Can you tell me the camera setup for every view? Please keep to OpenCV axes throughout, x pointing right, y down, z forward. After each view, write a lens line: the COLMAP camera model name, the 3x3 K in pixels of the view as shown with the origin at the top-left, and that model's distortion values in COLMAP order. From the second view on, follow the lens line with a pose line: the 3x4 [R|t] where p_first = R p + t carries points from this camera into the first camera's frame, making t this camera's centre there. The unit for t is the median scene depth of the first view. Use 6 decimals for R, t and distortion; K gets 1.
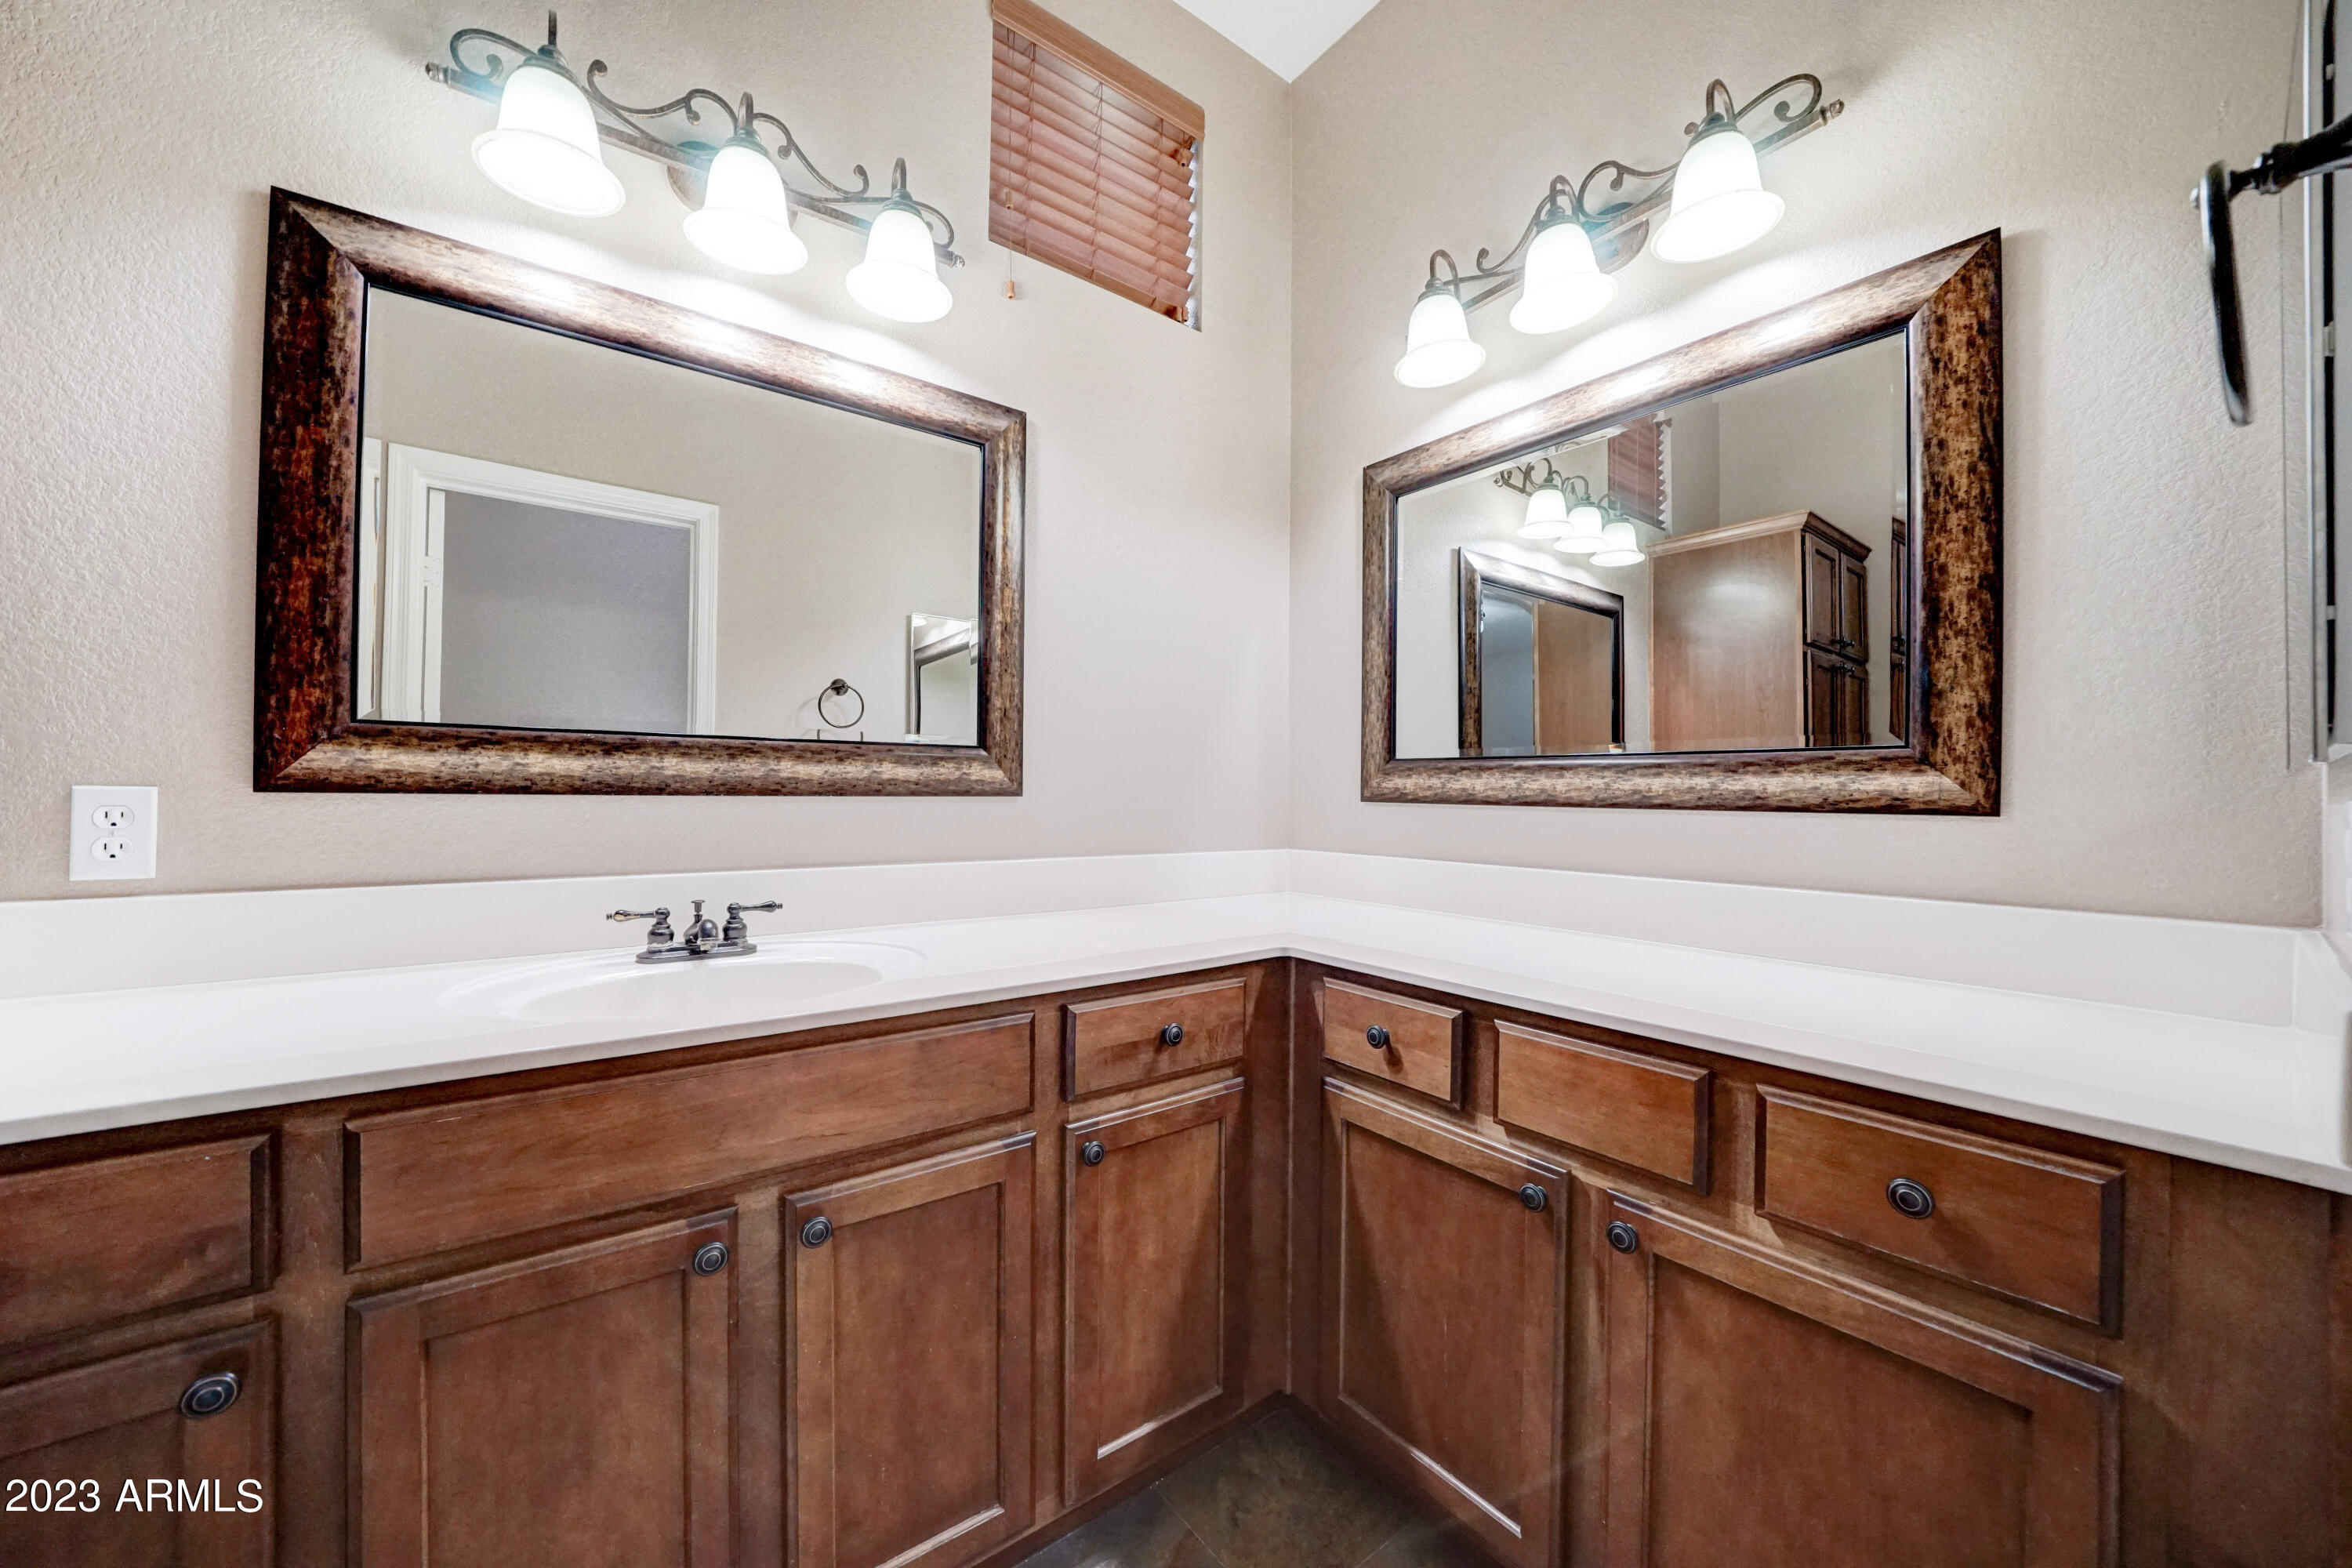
lens RADIAL K [[815.7, 0, 1168.7], [0, 815.7, 787.2], [0, 0, 1]] dist [-0.002136, -0.000069]
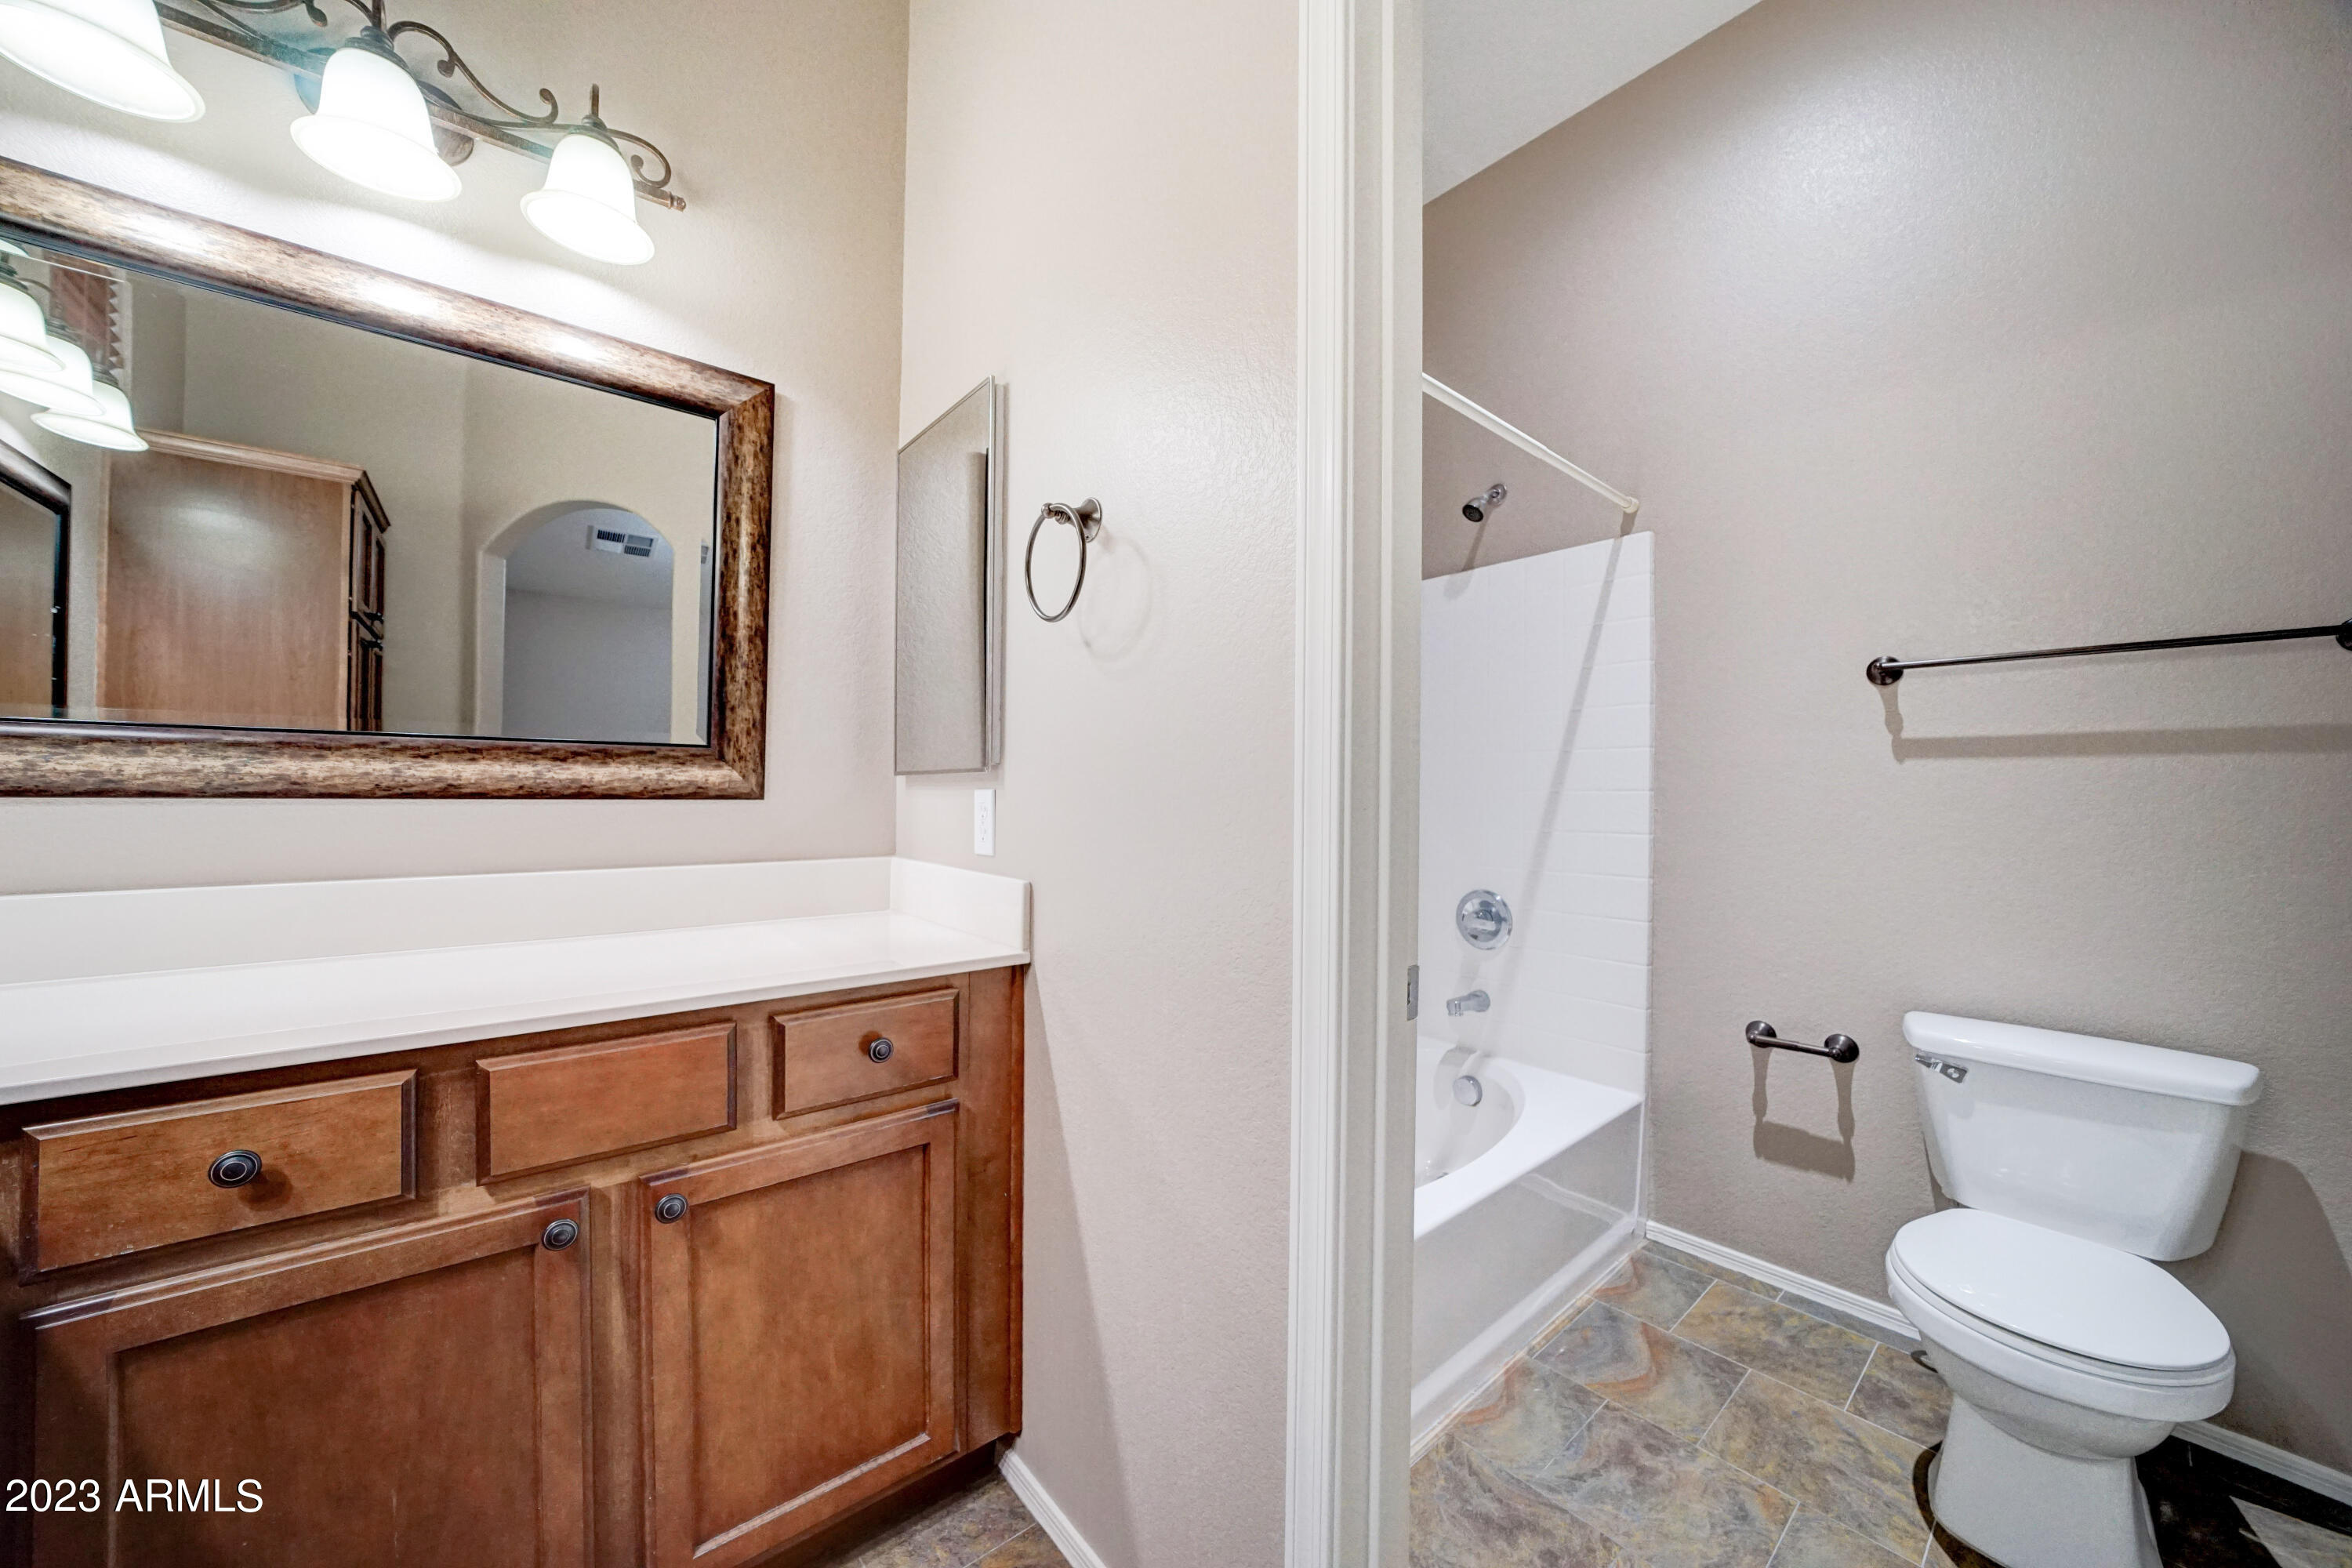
lens RADIAL K [[815.7, 0, 1169.3], [0, 815.7, 788.2], [0, 0, 1]] dist [-0.002136, -0.000069]
pose [[-0.004887, -0.005856, 0.999971, -0.383972], [-0.014929, 0.999872, 0.005783, -0.002766], [-0.999877, -0.014901, -0.004973, 0.290659]]
